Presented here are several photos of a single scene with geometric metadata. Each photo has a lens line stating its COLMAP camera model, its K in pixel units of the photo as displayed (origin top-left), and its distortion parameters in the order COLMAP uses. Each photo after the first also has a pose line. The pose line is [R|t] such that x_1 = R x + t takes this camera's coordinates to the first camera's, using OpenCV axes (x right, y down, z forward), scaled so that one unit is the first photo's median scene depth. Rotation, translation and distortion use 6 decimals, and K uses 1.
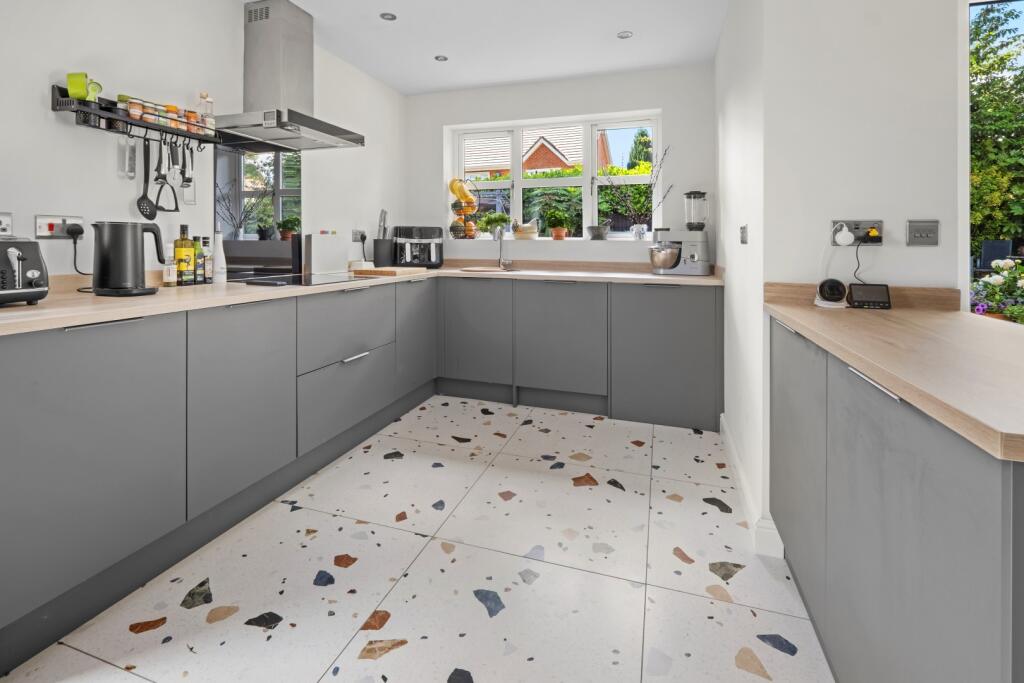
lens RADIAL K [[474.2, 0, 498.0], [0, 474.2, 247.8], [0, 0, 1]] dist [-0.004942, -0.000311]
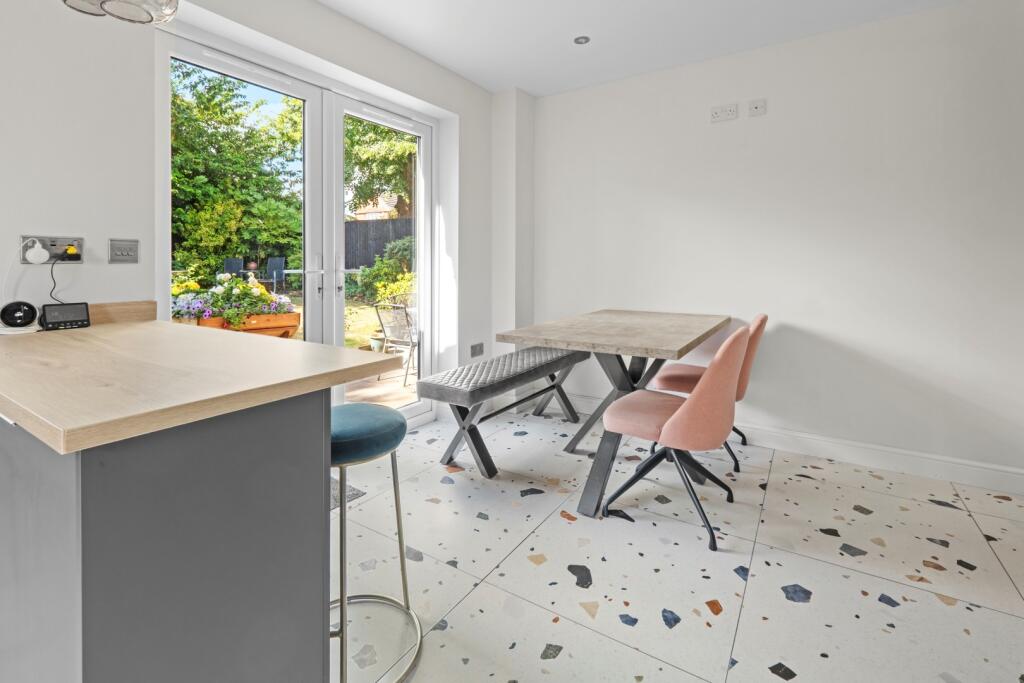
lens RADIAL K [[474.2, 0, 492.6], [0, 474.2, 273.3], [0, 0, 1]] dist [-0.004942, -0.000311]
pose [[0.266749, -0.027947, 0.963361, 0.052950], [0.012503, 0.999596, 0.025536, 0.000926], [-0.963685, 0.005233, 0.266990, -0.054098]]
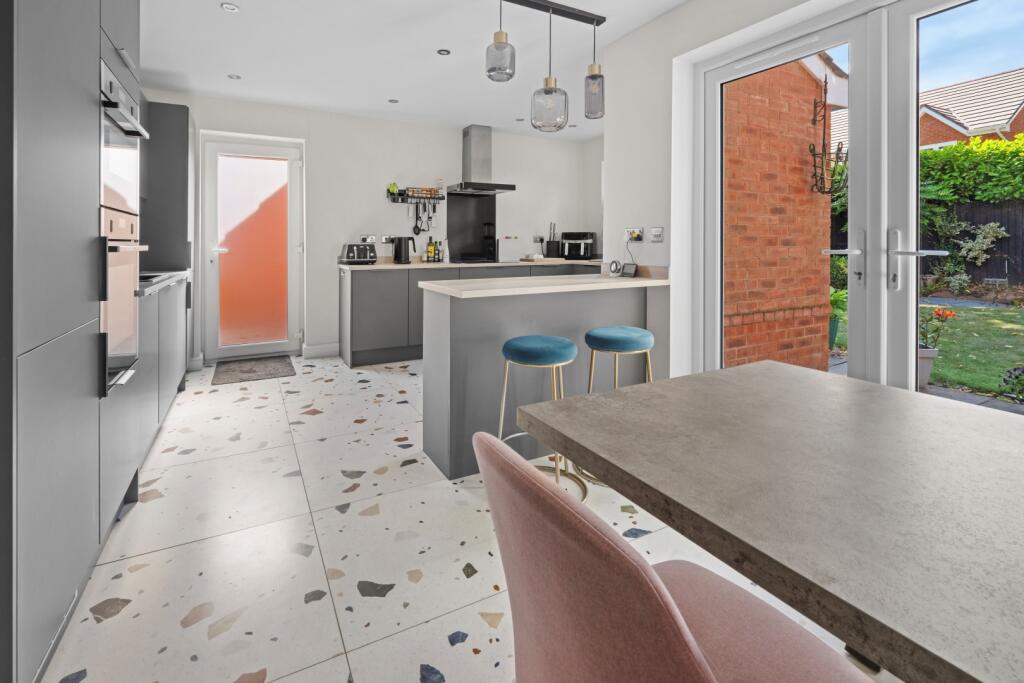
lens RADIAL K [[474.2, 0, 511.0], [0, 474.2, 250.3], [0, 0, 1]] dist [-0.004942, -0.000311]
pose [[0.731361, -0.000382, -0.681991, 0.981354], [0.003663, 0.999988, 0.003369, 0.010231], [0.681981, -0.004962, 0.731353, -0.361948]]
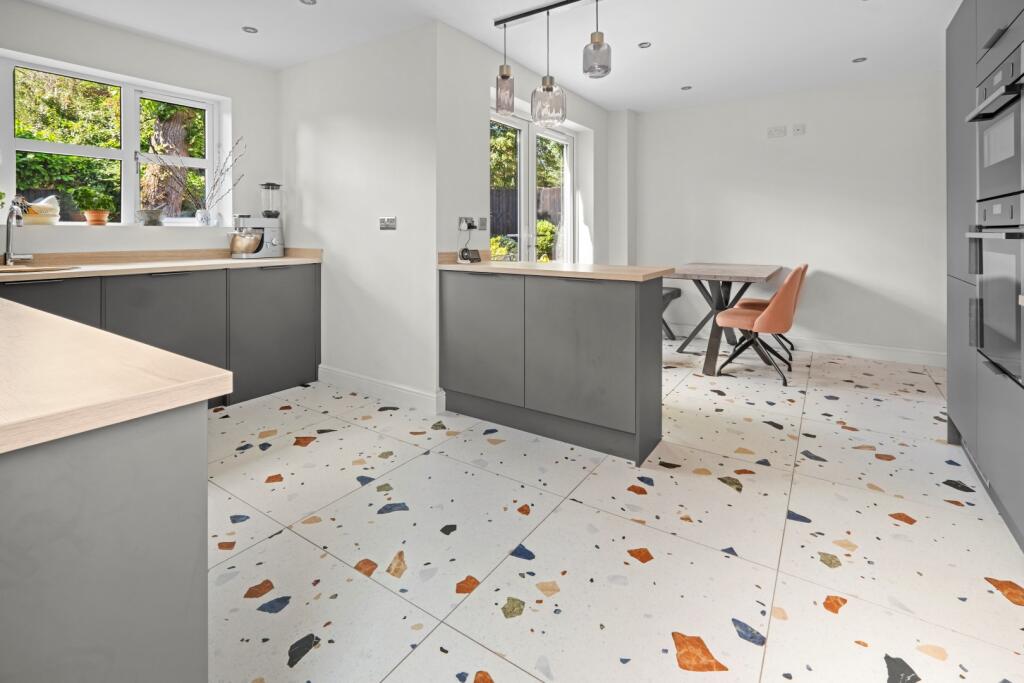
lens RADIAL K [[474.2, 0, 507.4], [0, 474.2, 230.7], [0, 0, 1]] dist [-0.004942, -0.000311]
pose [[0.276295, -0.007871, 0.961041, -0.625642], [0.009957, 0.999936, 0.005327, -0.007704], [-0.961021, 0.008098, 0.276356, 0.181414]]
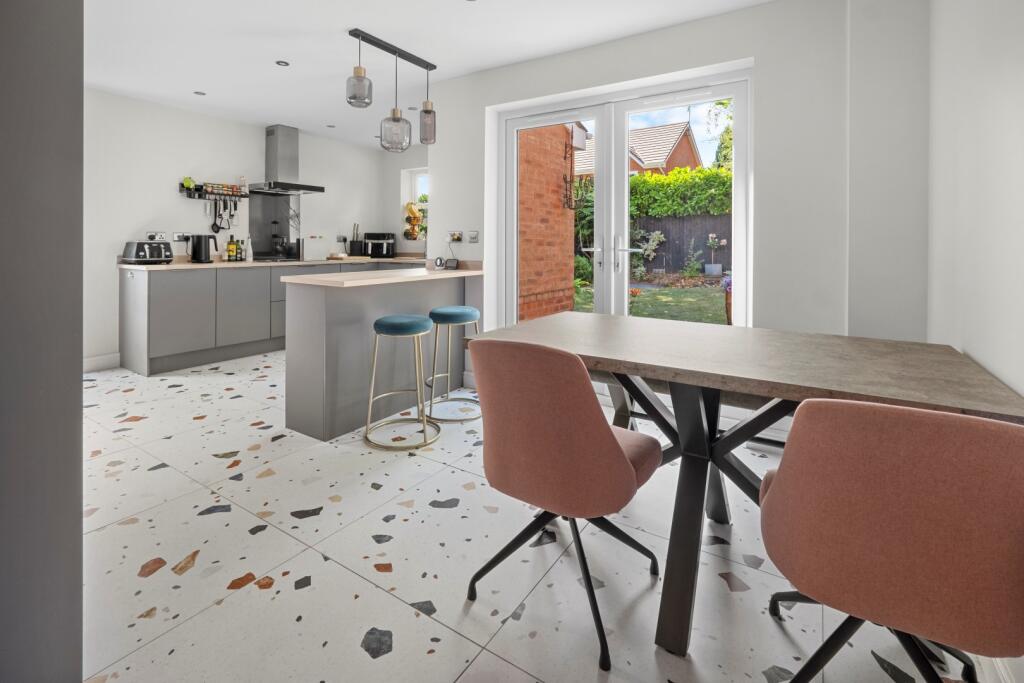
lens RADIAL K [[474.2, 0, 509.1], [0, 474.2, 248.4], [0, 0, 1]] dist [-0.004942, -0.000311]
pose [[0.967496, -0.001351, -0.252883, 0.955459], [0.001460, 0.999999, 0.000246, 0.013751], [0.252883, -0.000608, 0.967497, -0.690602]]
